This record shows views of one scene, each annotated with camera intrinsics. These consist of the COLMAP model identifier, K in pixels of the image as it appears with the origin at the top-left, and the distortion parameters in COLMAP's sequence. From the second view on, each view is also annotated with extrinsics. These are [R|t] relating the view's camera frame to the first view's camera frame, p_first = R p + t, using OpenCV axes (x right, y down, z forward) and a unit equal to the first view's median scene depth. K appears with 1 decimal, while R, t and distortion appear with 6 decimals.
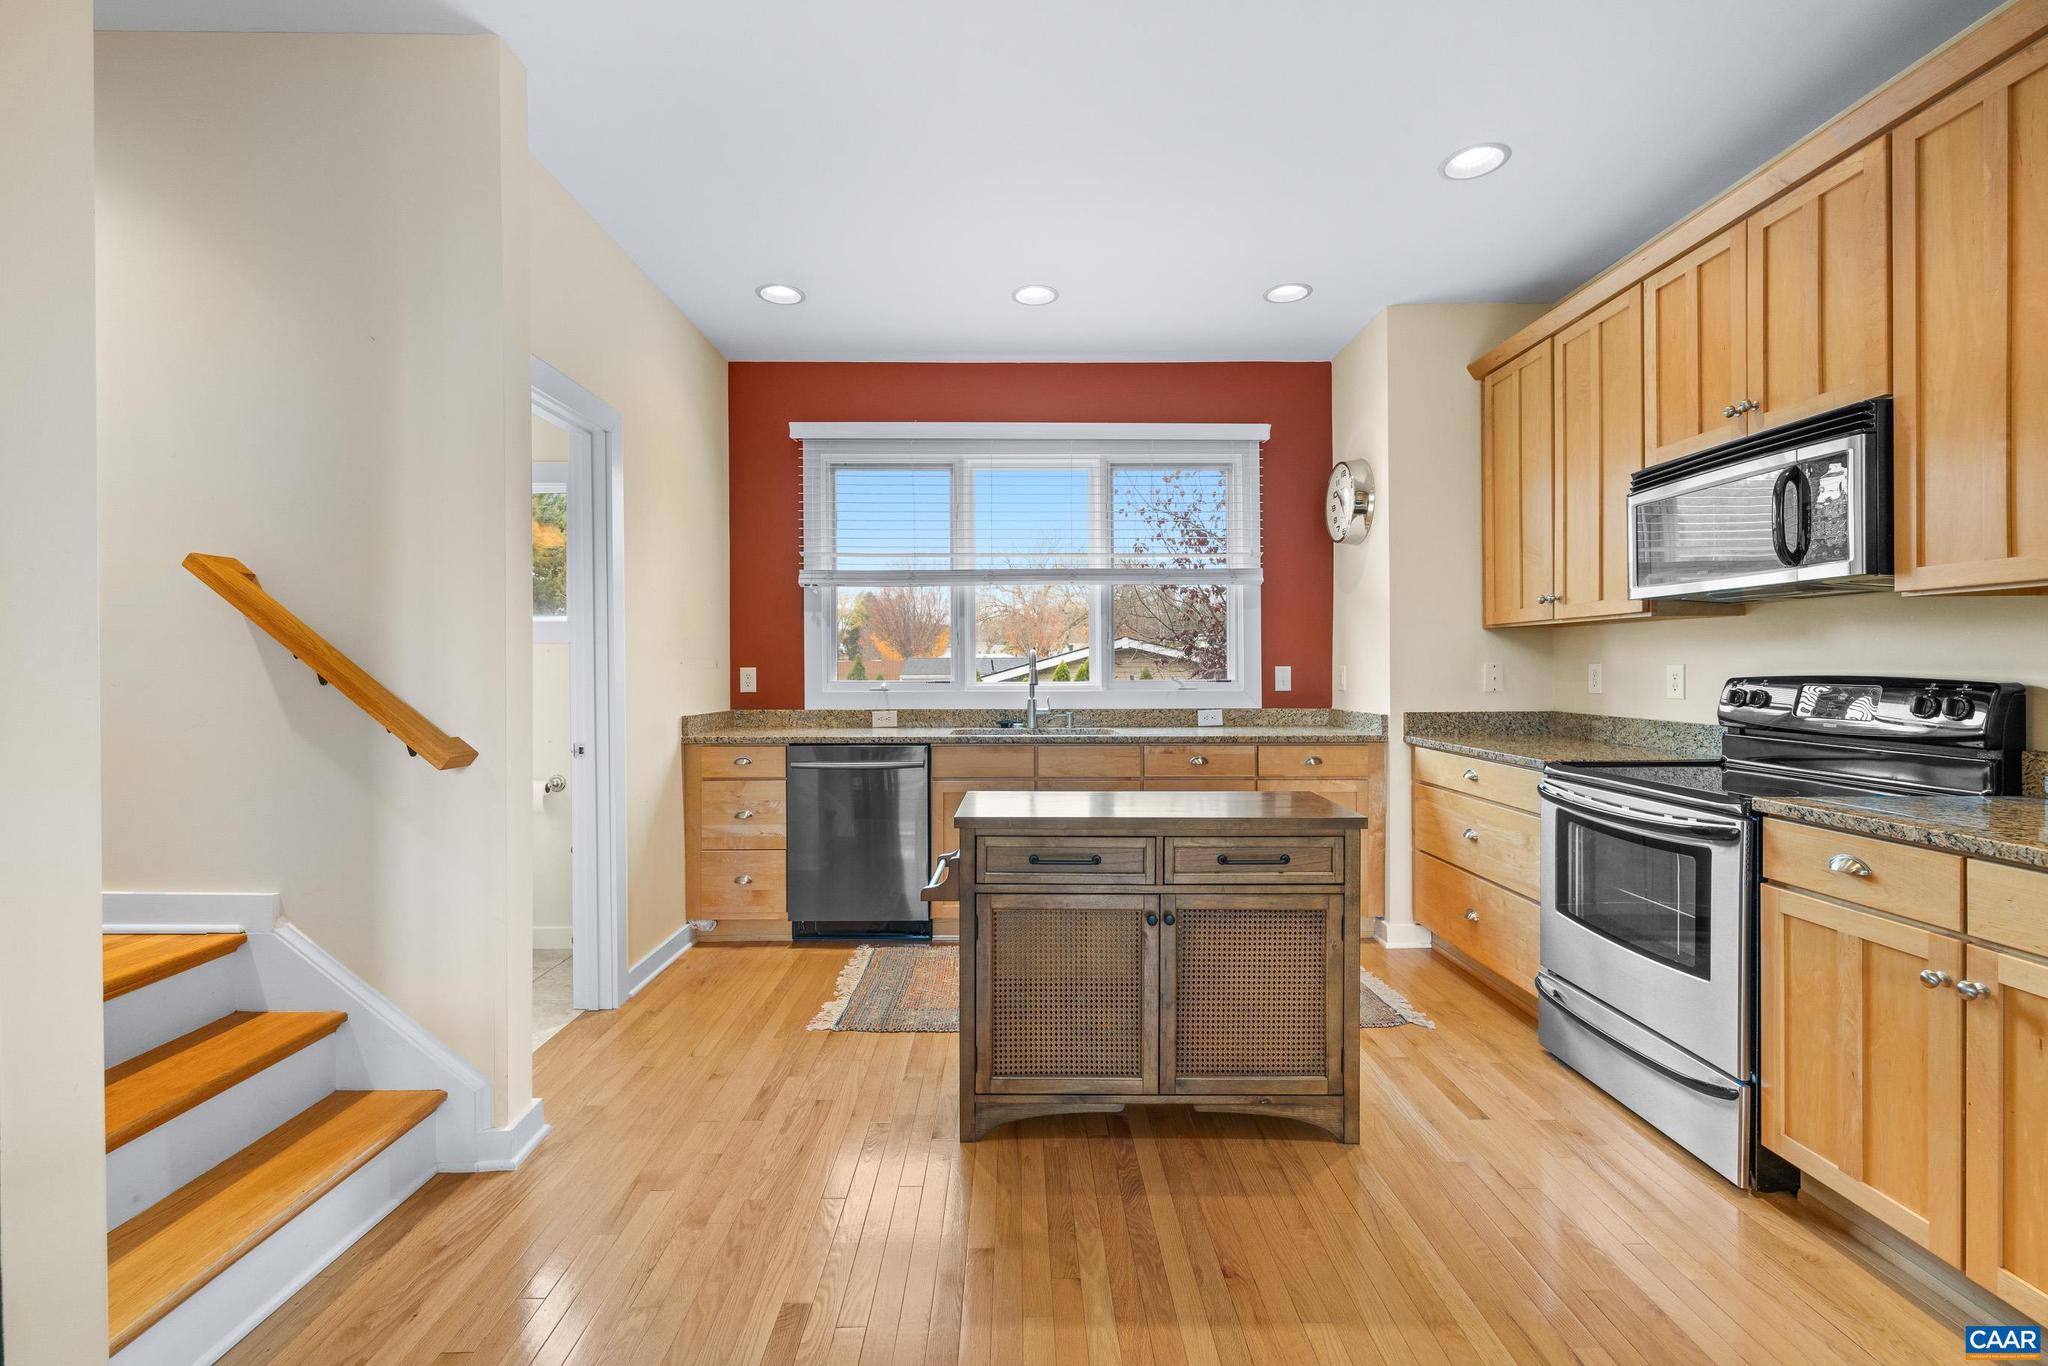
lens RADIAL K [[860.6, 0, 1023.8], [0, 860.6, 667.2], [0, 0, 1]] dist [0.002000, 0.000300]
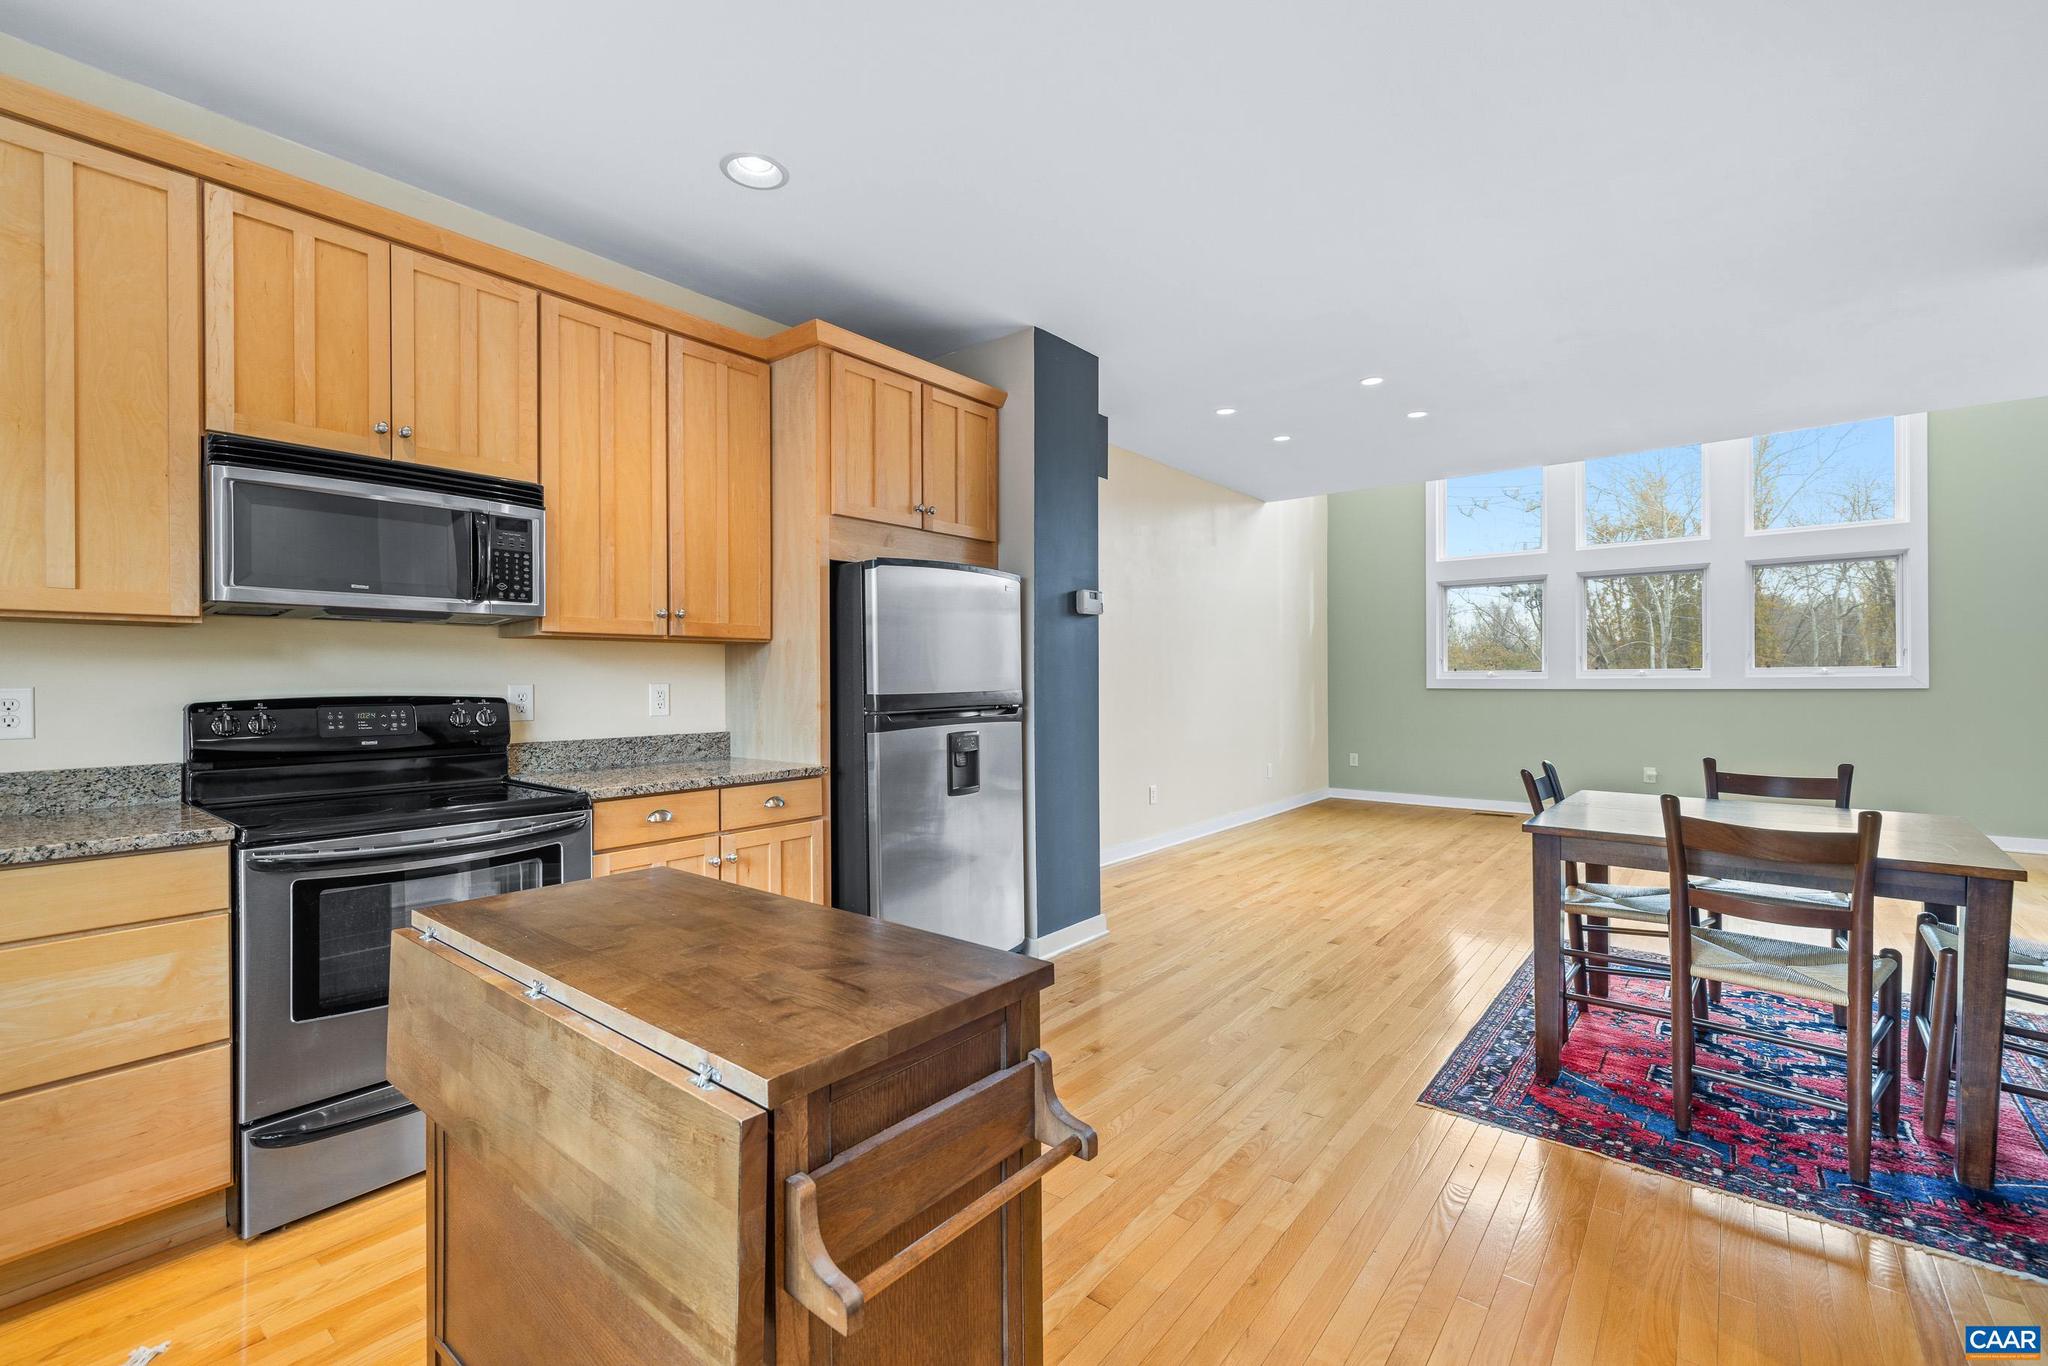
lens RADIAL K [[860.6, 0, 1022.3], [0, 860.6, 678.8], [0, 0, 1]] dist [0.002000, 0.000300]
pose [[-0.771039, 0.007592, 0.636742, -0.234717], [0.007928, 0.999966, -0.002323, -0.001666], [-0.636738, 0.003257, -0.771073, 0.833956]]
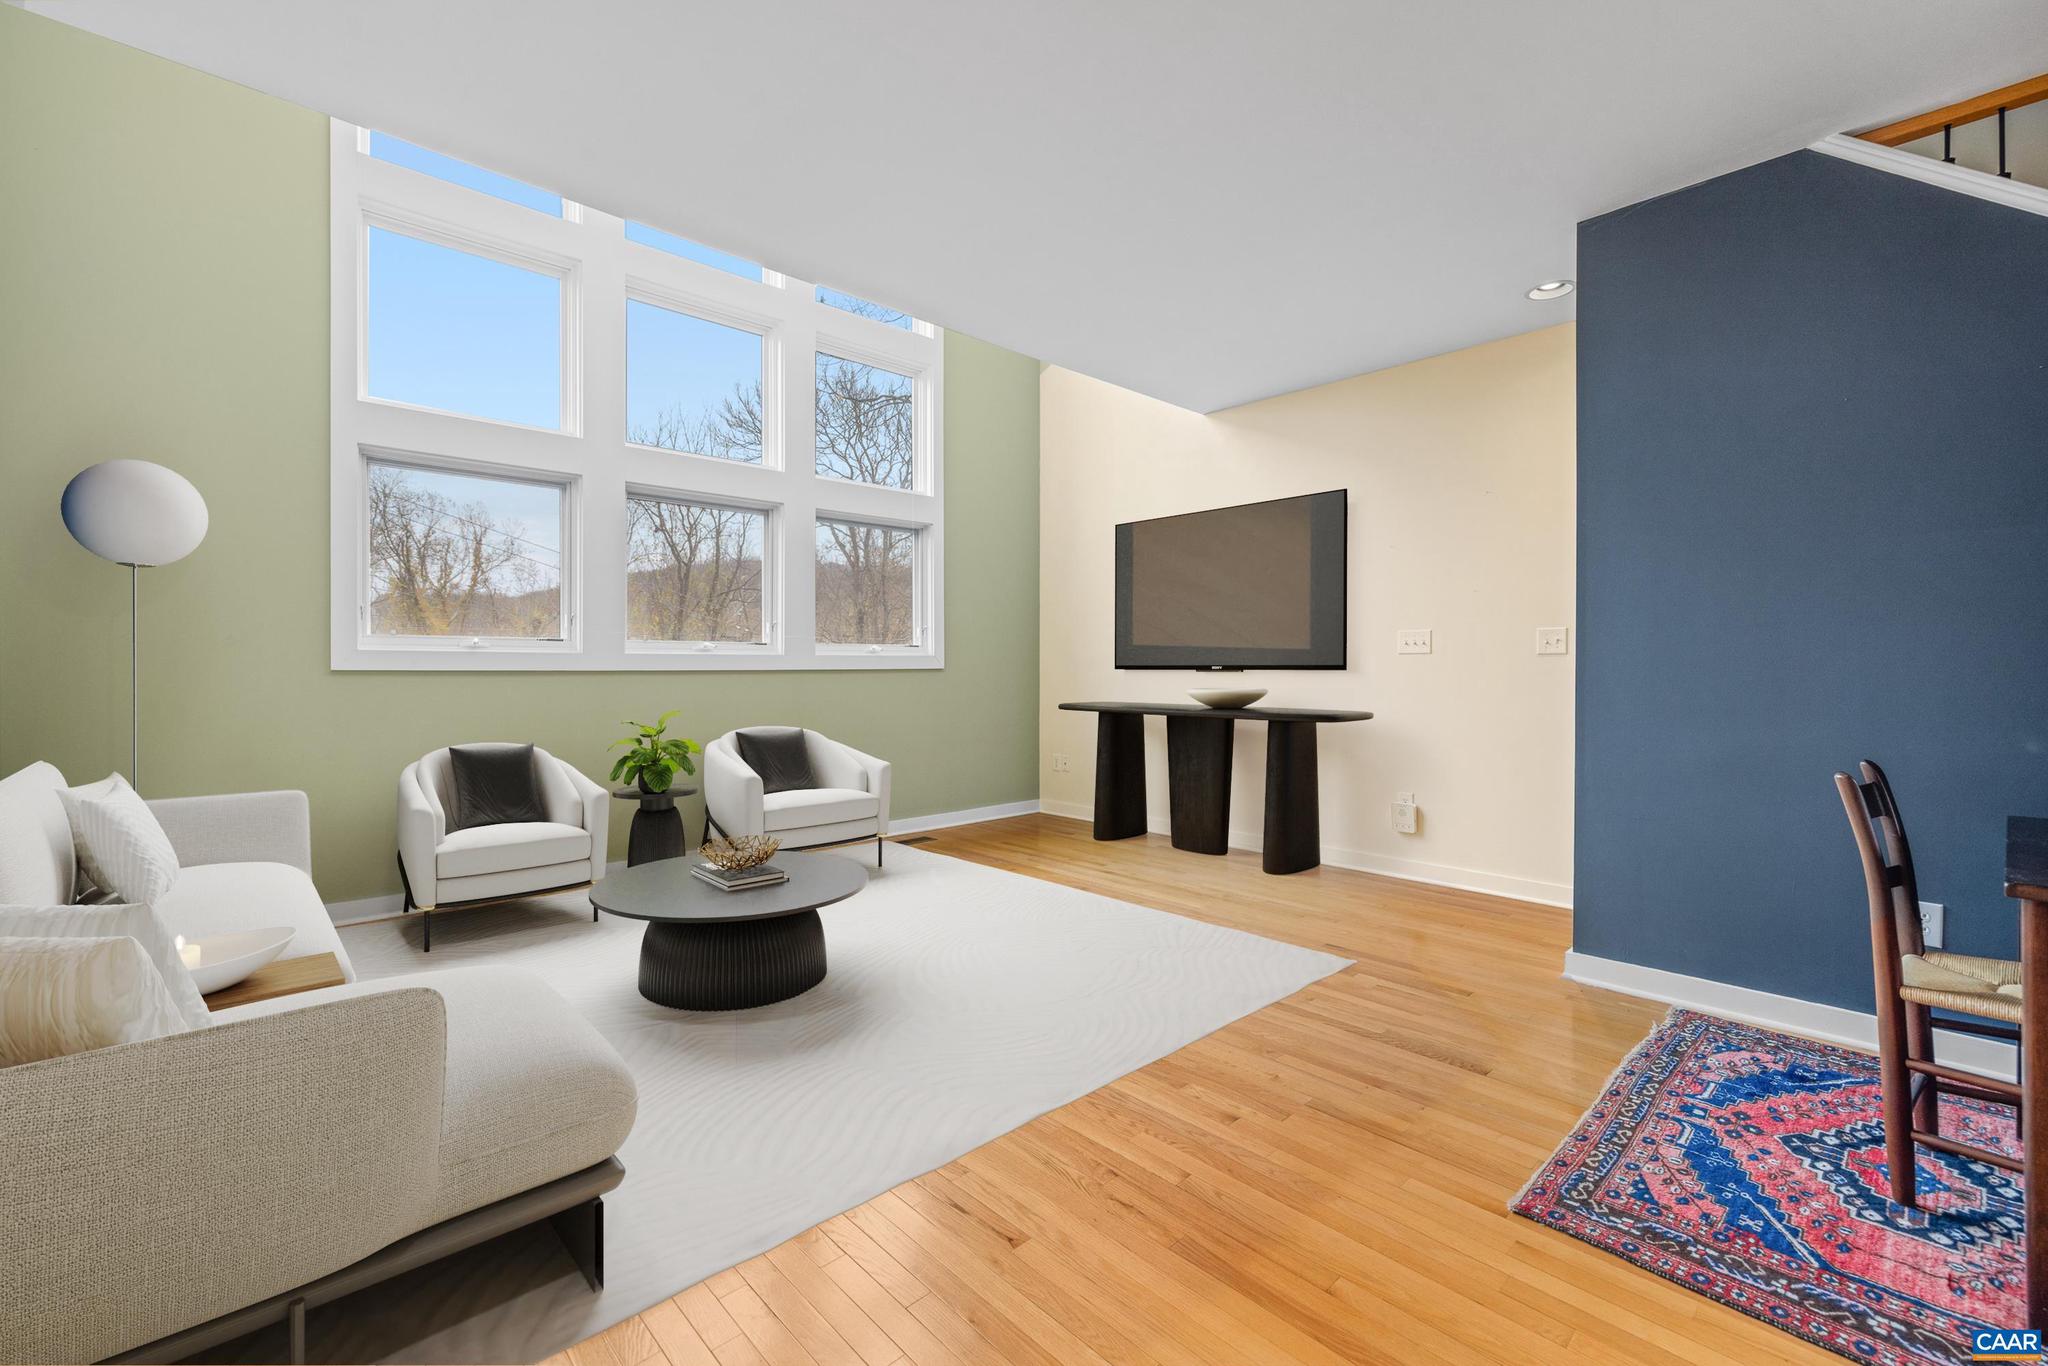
lens RADIAL K [[860.6, 0, 1018.5], [0, 860.6, 654.3], [0, 0, 1]] dist [0.002000, 0.000300]
pose [[-0.734688, -0.008493, -0.678352, 0.474582], [0.000036, 0.999921, -0.012558, 0.023190], [0.678406, -0.009251, -0.734629, -0.248546]]
